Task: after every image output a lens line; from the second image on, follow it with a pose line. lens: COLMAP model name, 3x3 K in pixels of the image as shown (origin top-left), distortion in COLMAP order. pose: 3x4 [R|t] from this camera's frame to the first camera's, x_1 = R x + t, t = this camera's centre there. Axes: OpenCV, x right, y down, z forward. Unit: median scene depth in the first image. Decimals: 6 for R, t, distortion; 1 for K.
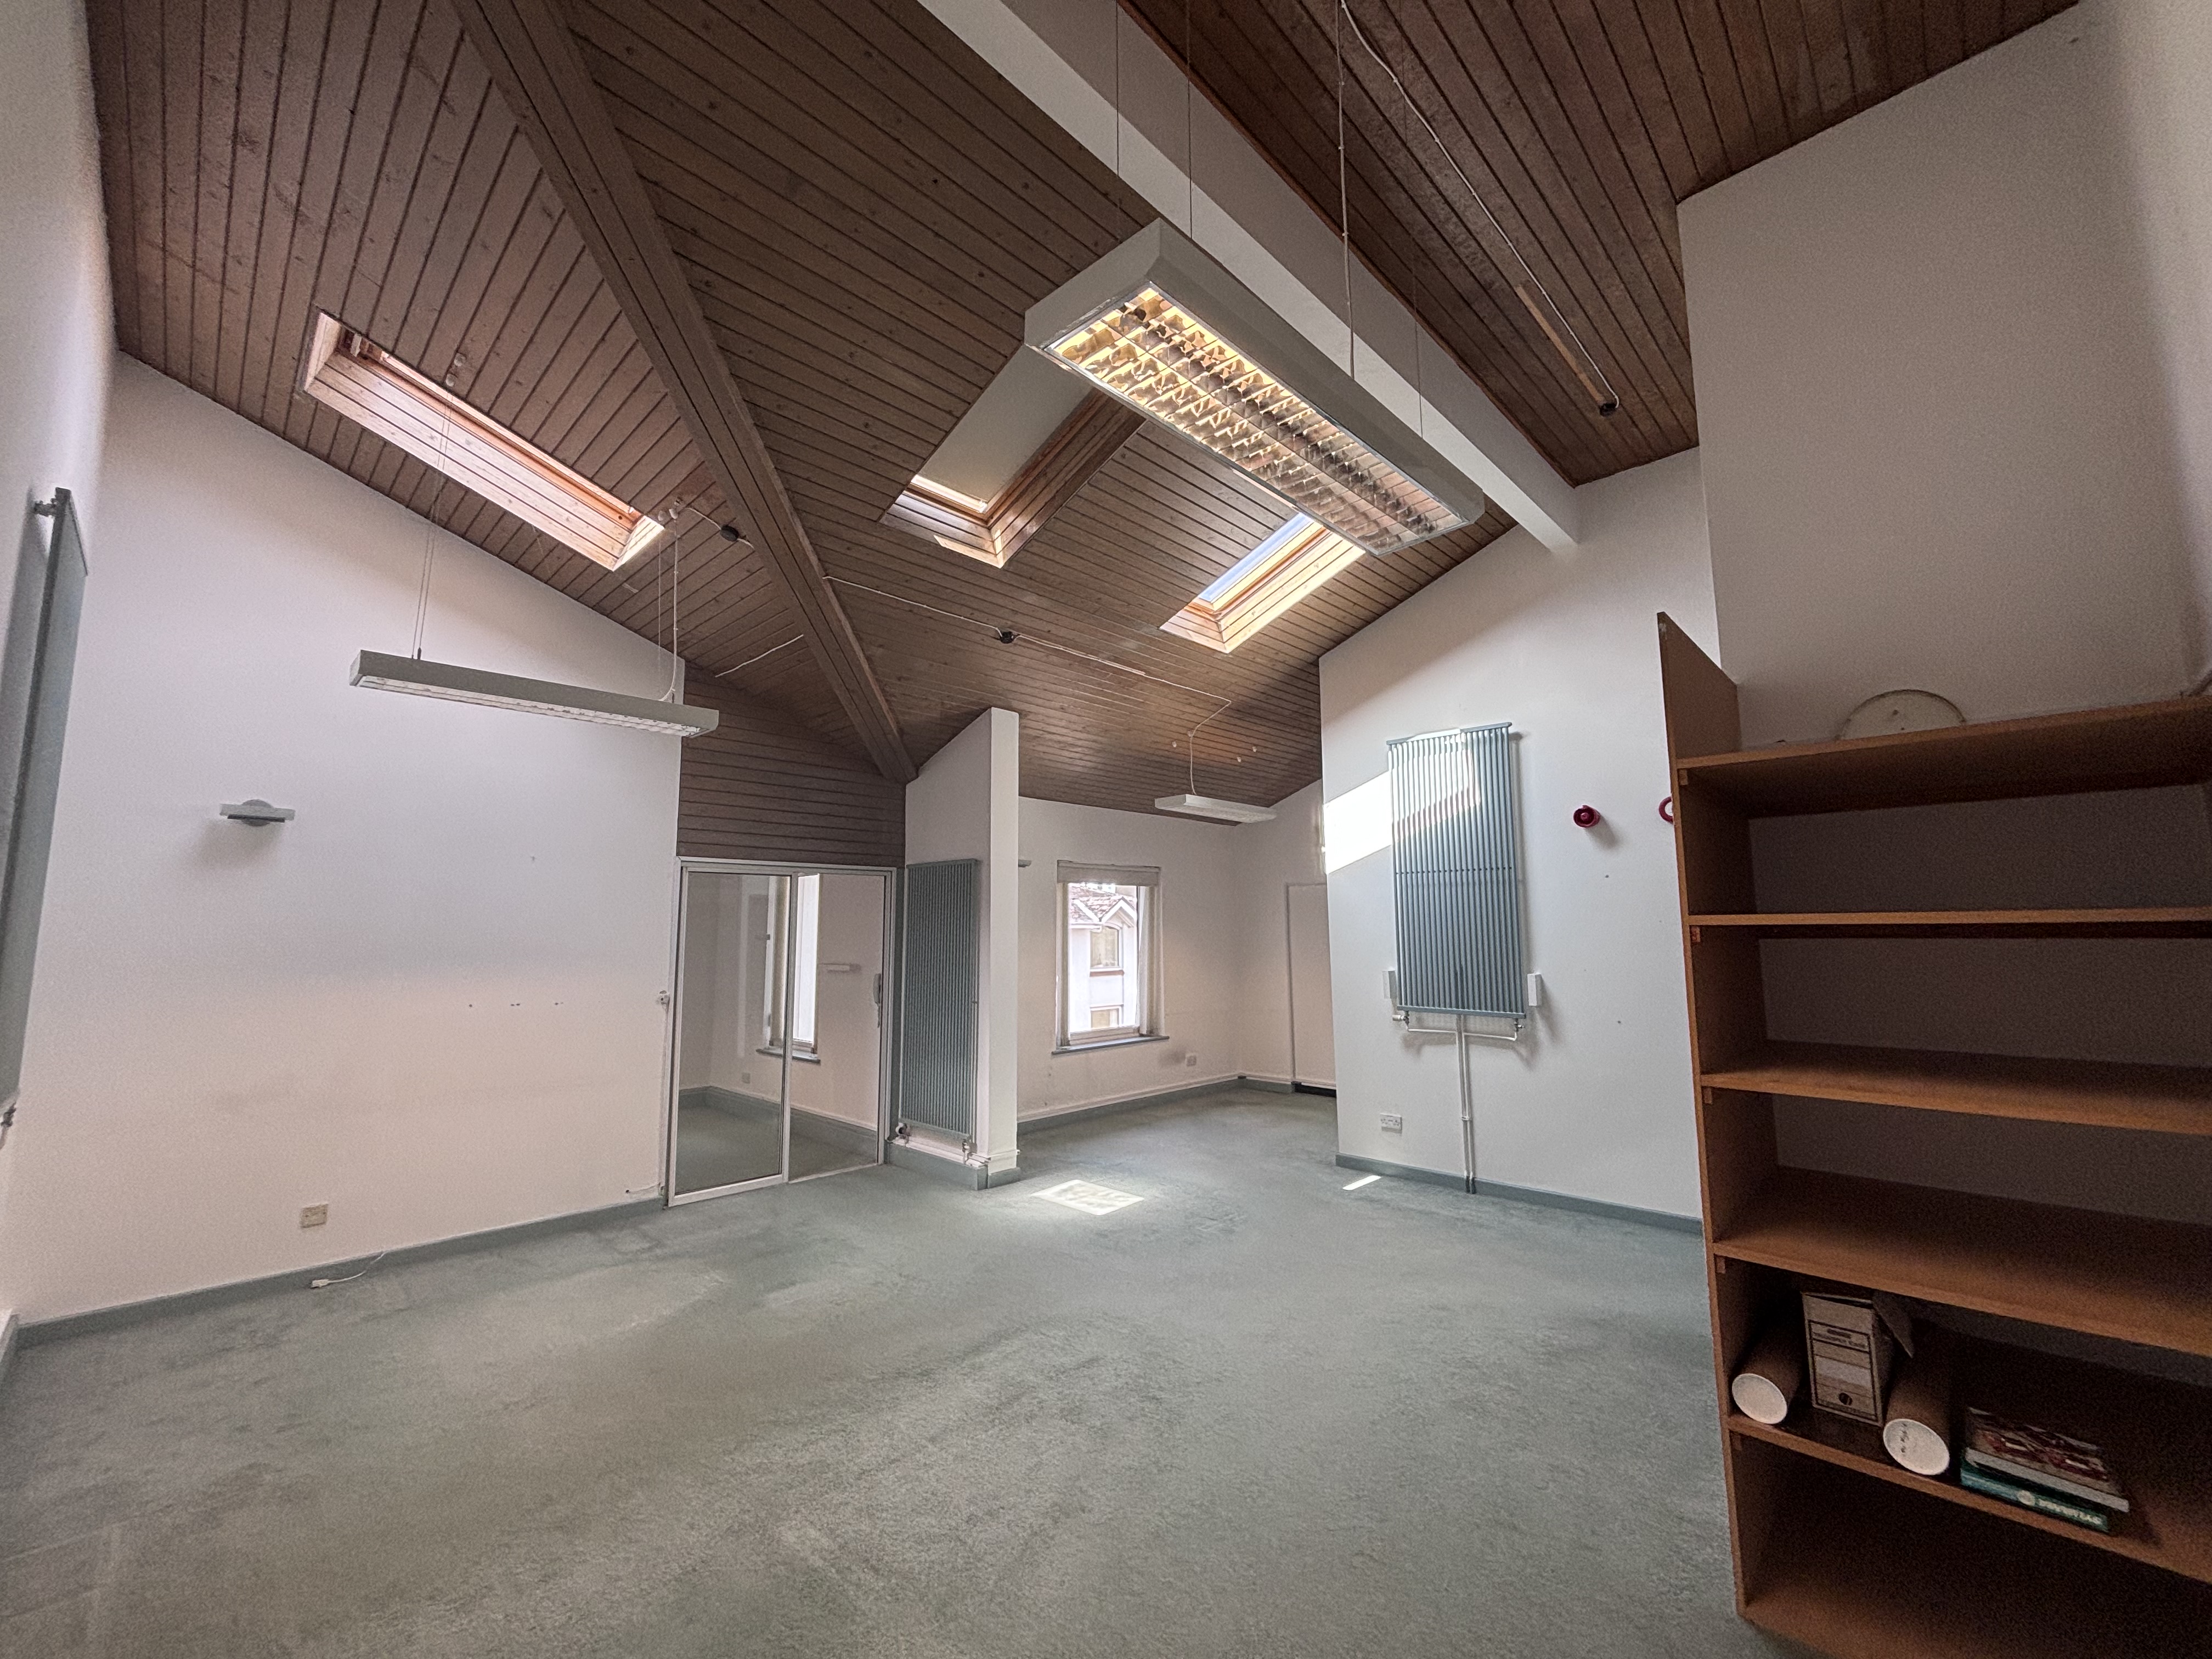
lens RADIAL K [[893.7, 0, 1108.1], [0, 893.7, 838.2], [0, 0, 1]] dist [0.021009, 0.000106]
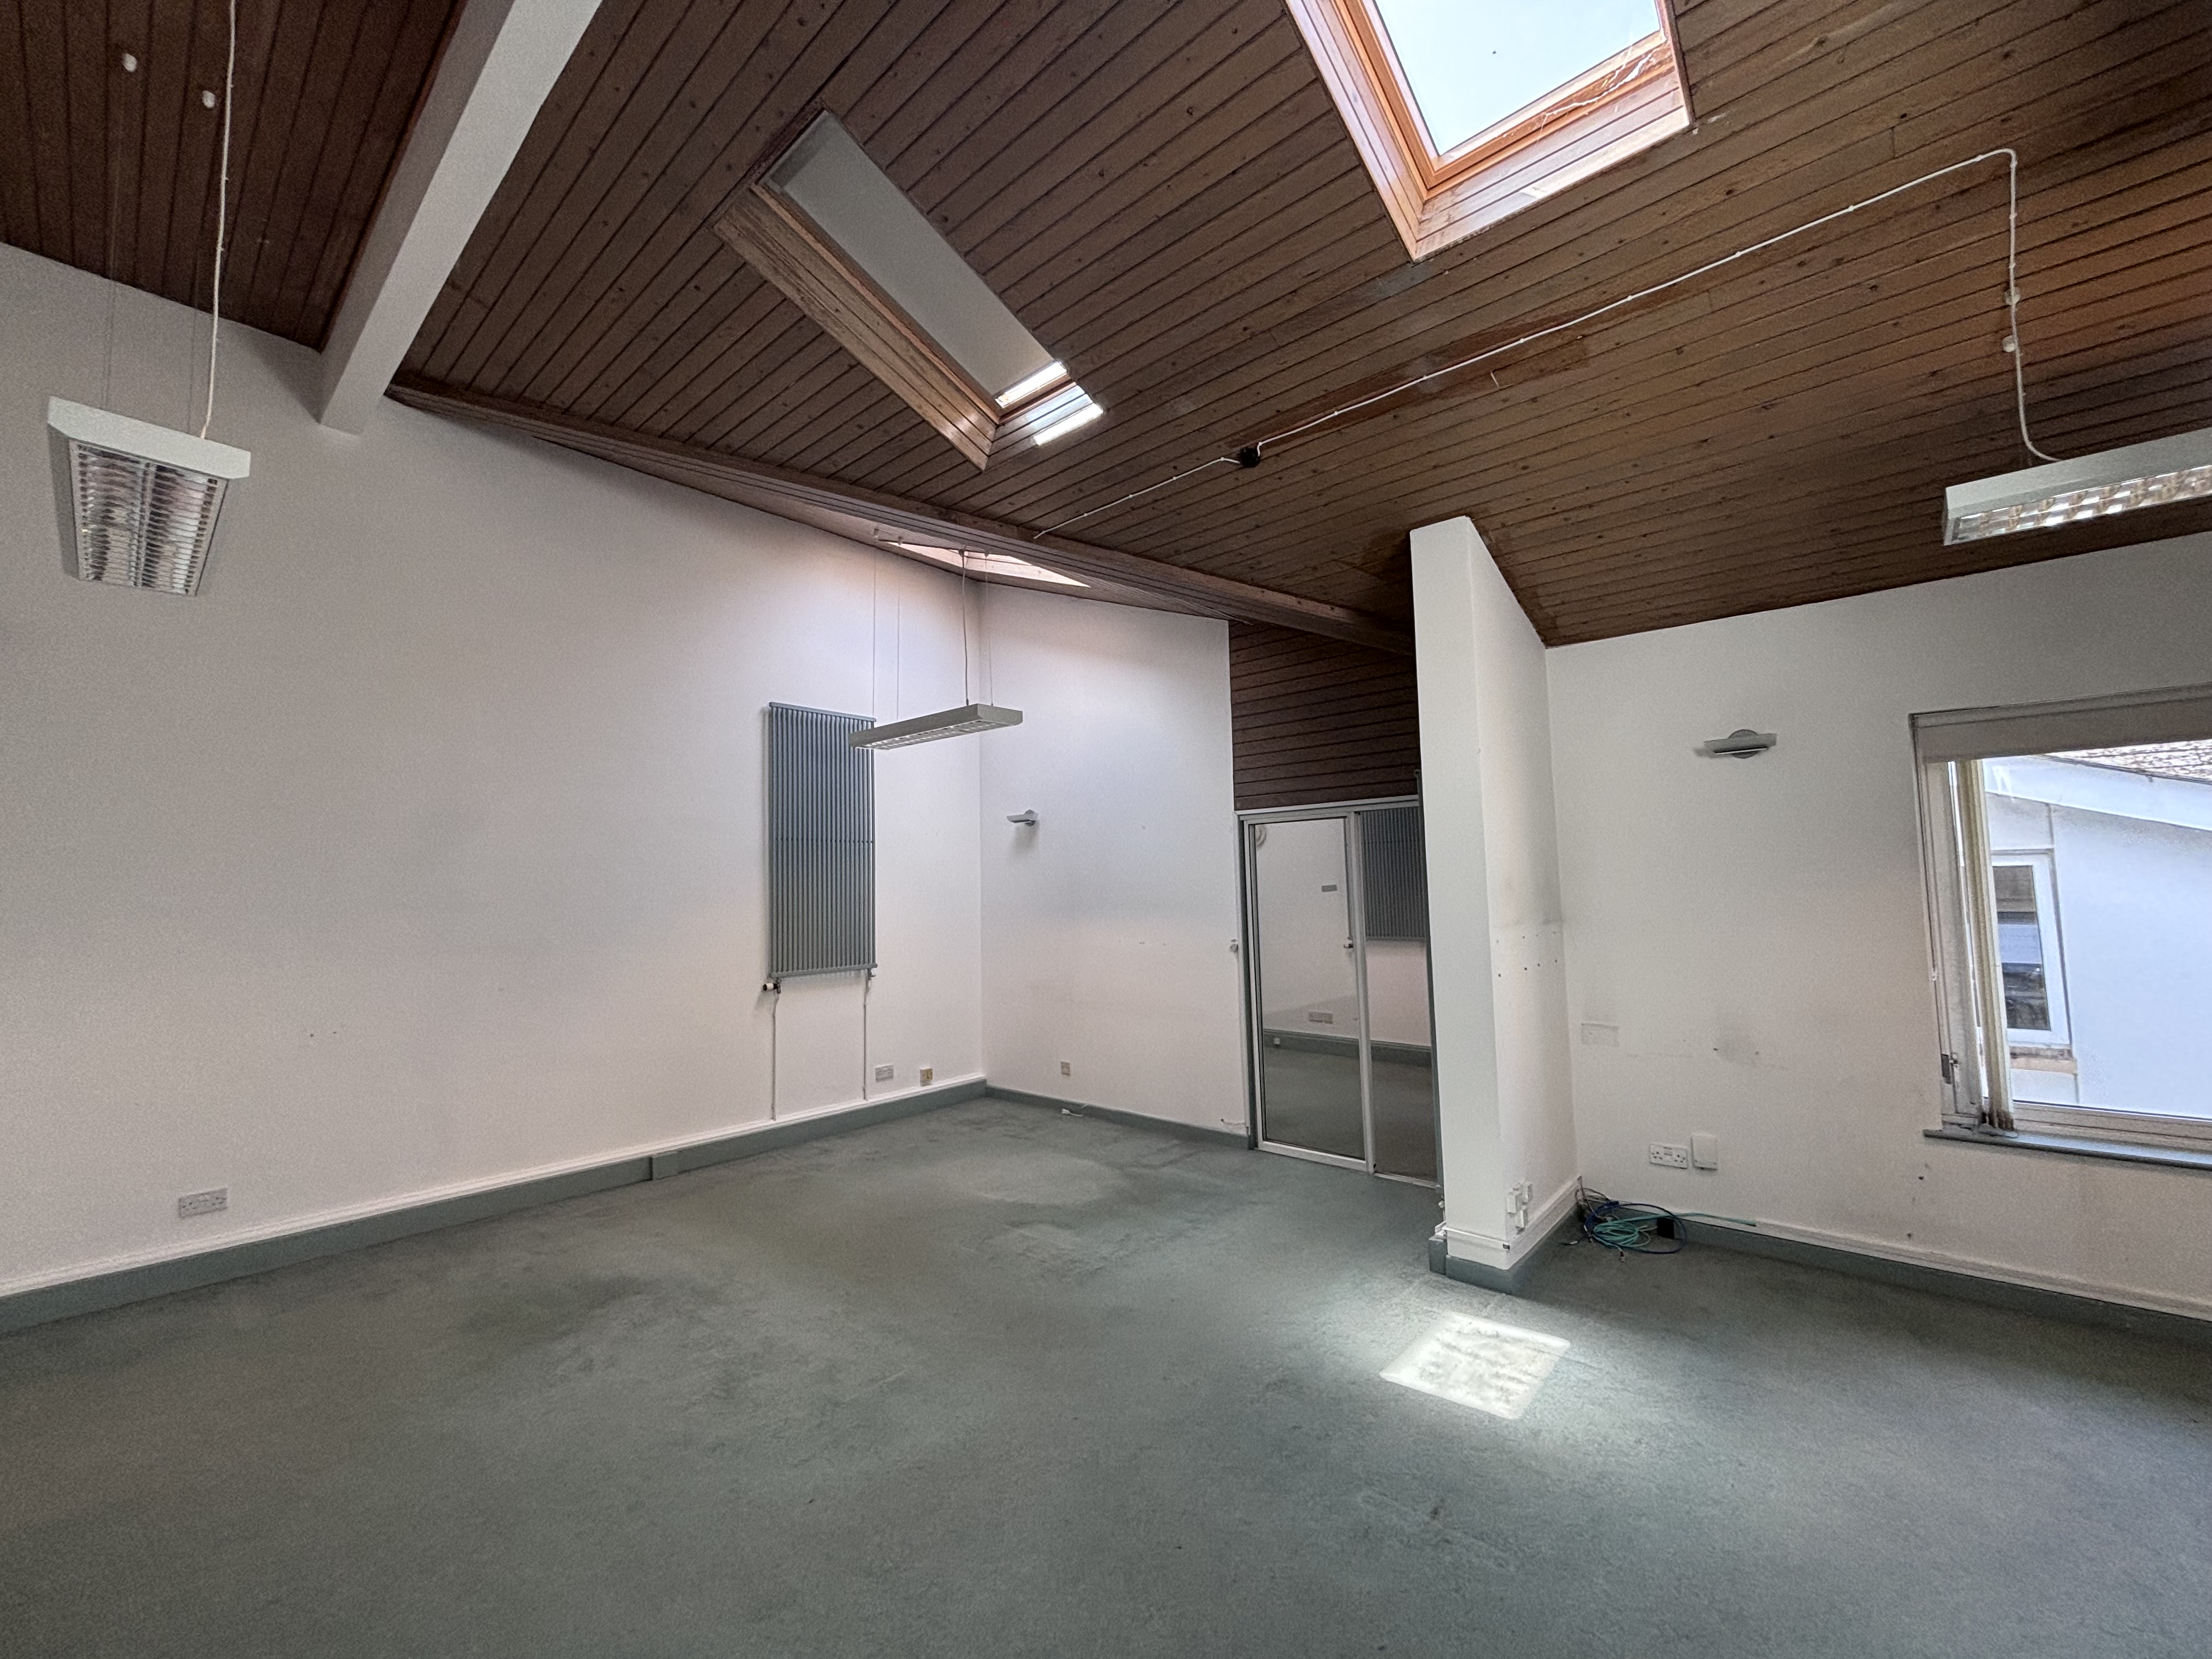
lens RADIAL K [[900.6, 0, 1106.0], [0, 900.6, 829.5], [0, 0, 1]] dist [0.007145, -0.000241]
pose [[0.046770, -0.068446, -0.996558, 0.534435], [0.129458, 0.989651, -0.061896, 0.084904], [0.990481, -0.126117, 0.055147, 0.783372]]
